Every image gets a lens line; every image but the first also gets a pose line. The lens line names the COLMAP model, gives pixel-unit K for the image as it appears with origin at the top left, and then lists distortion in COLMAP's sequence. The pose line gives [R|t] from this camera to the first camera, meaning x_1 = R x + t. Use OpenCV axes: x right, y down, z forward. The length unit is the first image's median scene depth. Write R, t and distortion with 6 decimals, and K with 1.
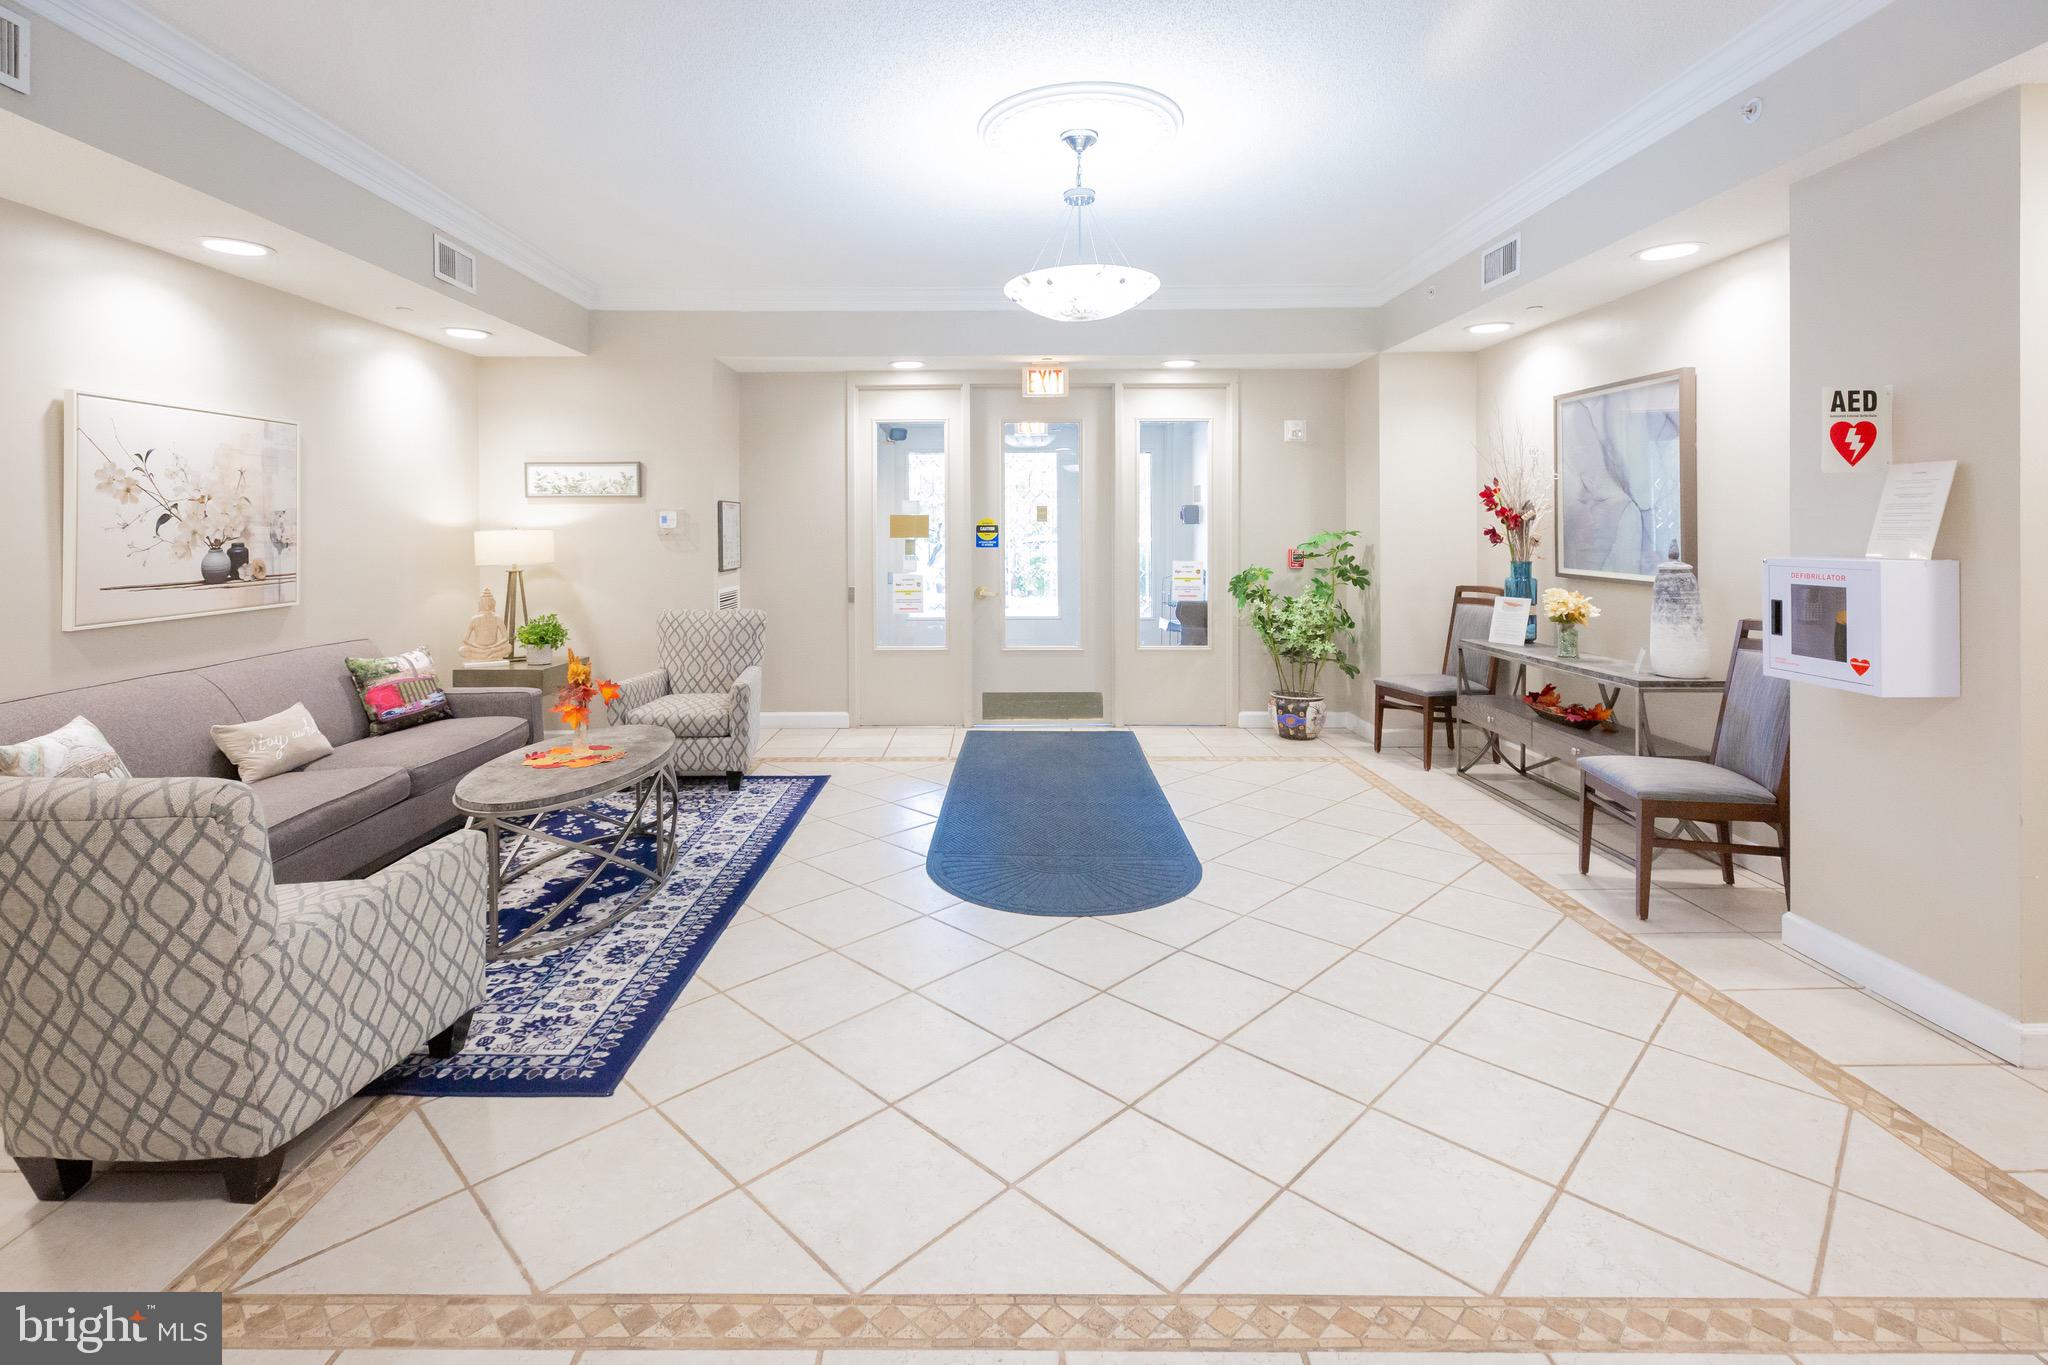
lens RADIAL K [[966.9, 0, 1021.8], [0, 966.9, 542.3], [0, 0, 1]] dist [0.001382, -0.000675]
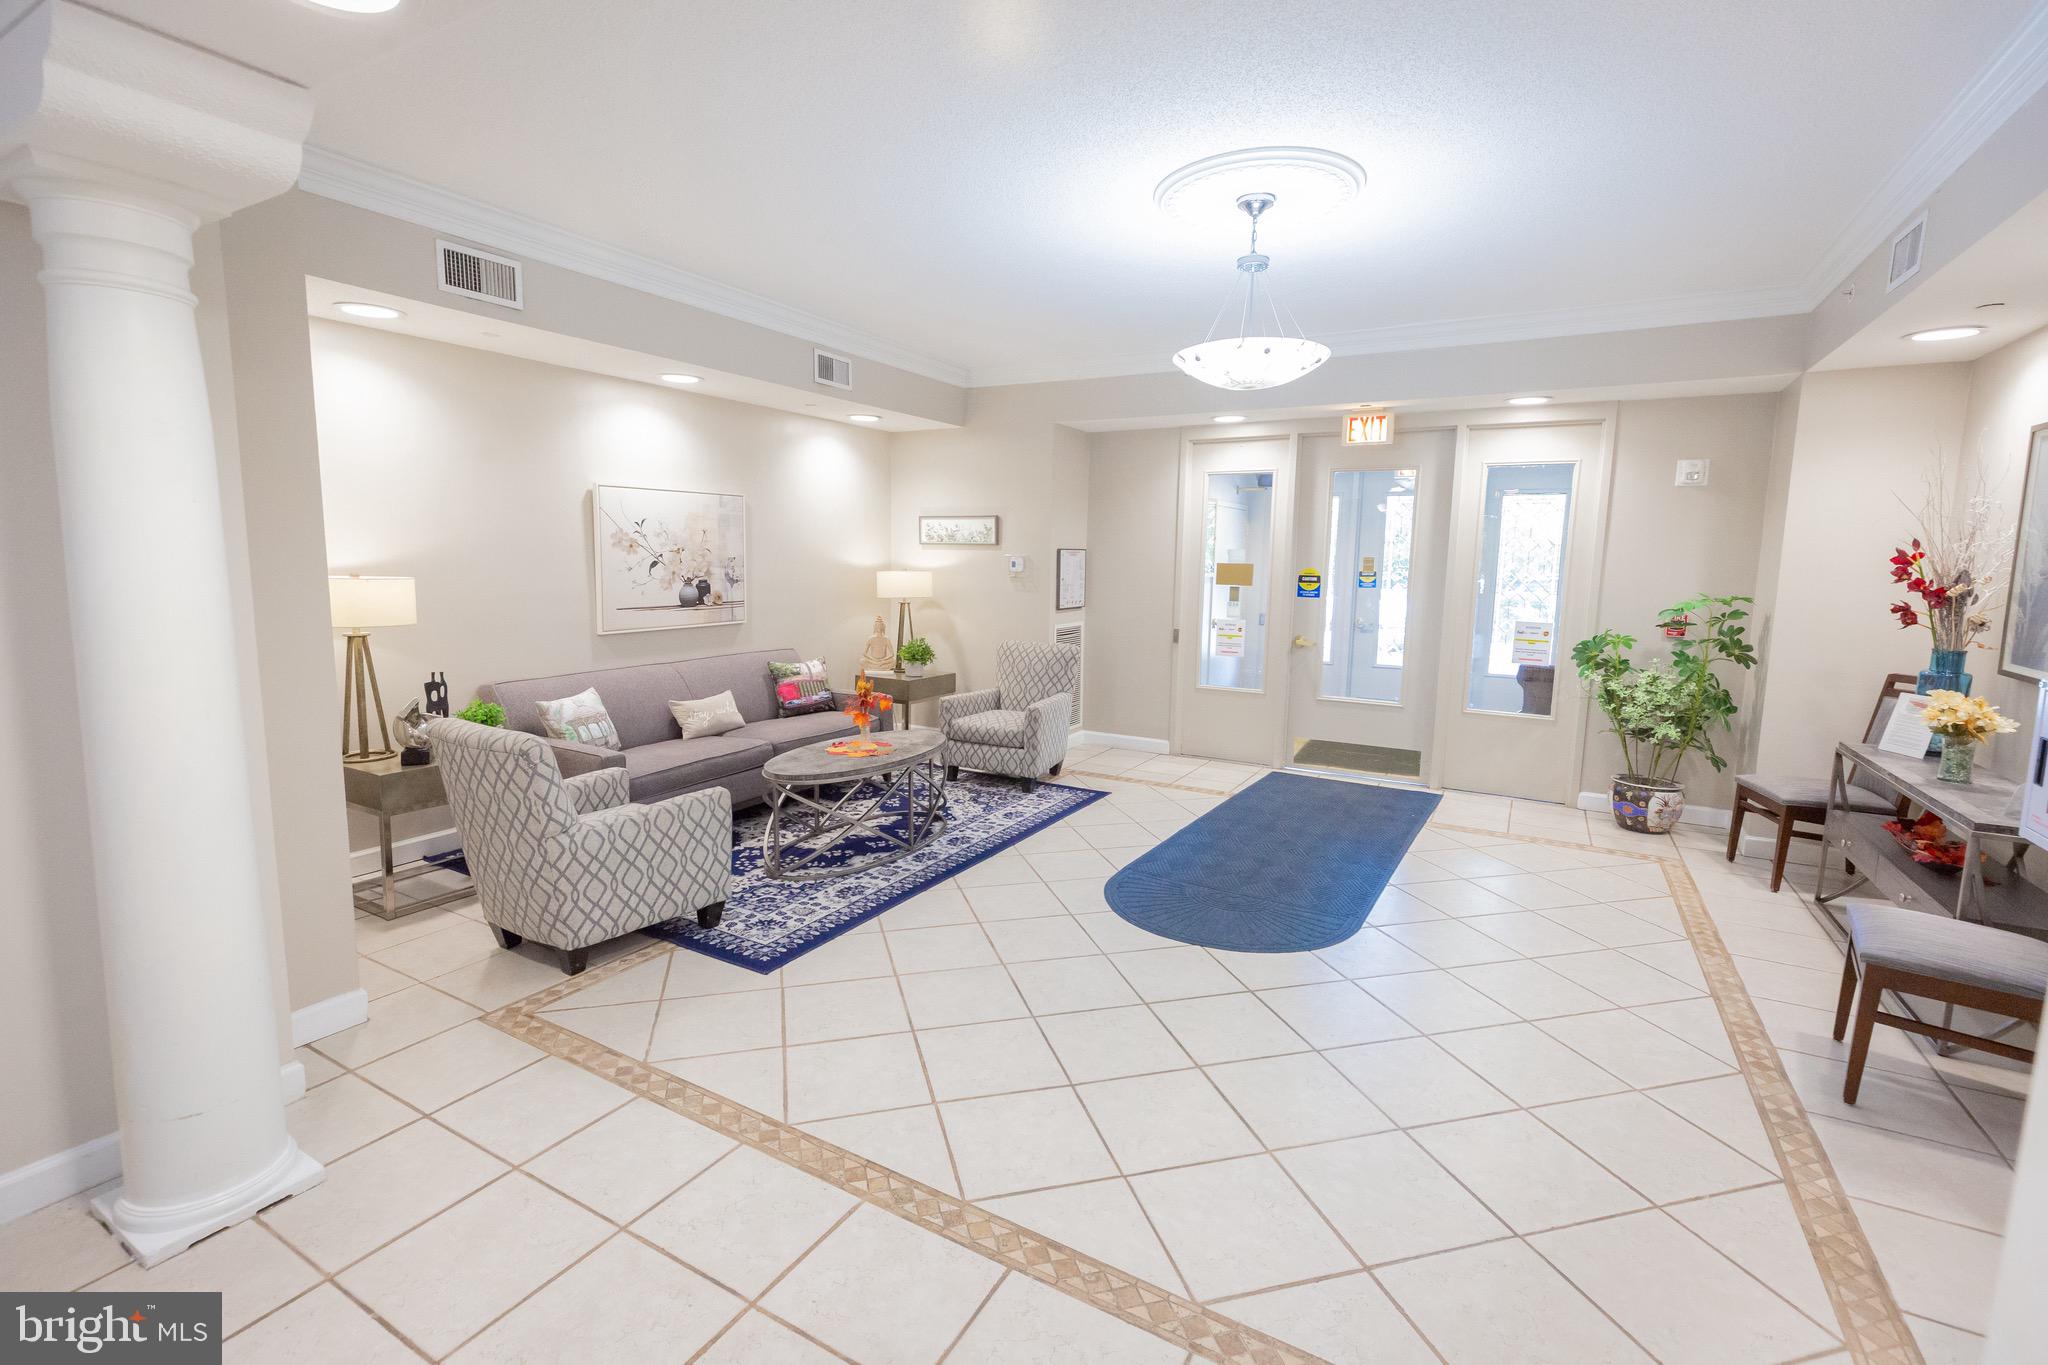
lens RADIAL K [[926.2, 0, 1024.0], [0, 926.2, 682.5], [0, 0, 1]] dist [0.003676, -0.000046]
pose [[0.865767, 0.087114, -0.492806, 0.297267], [-0.027134, 0.991455, 0.127592, -0.034112], [0.499711, -0.097094, 0.860733, 0.006849]]
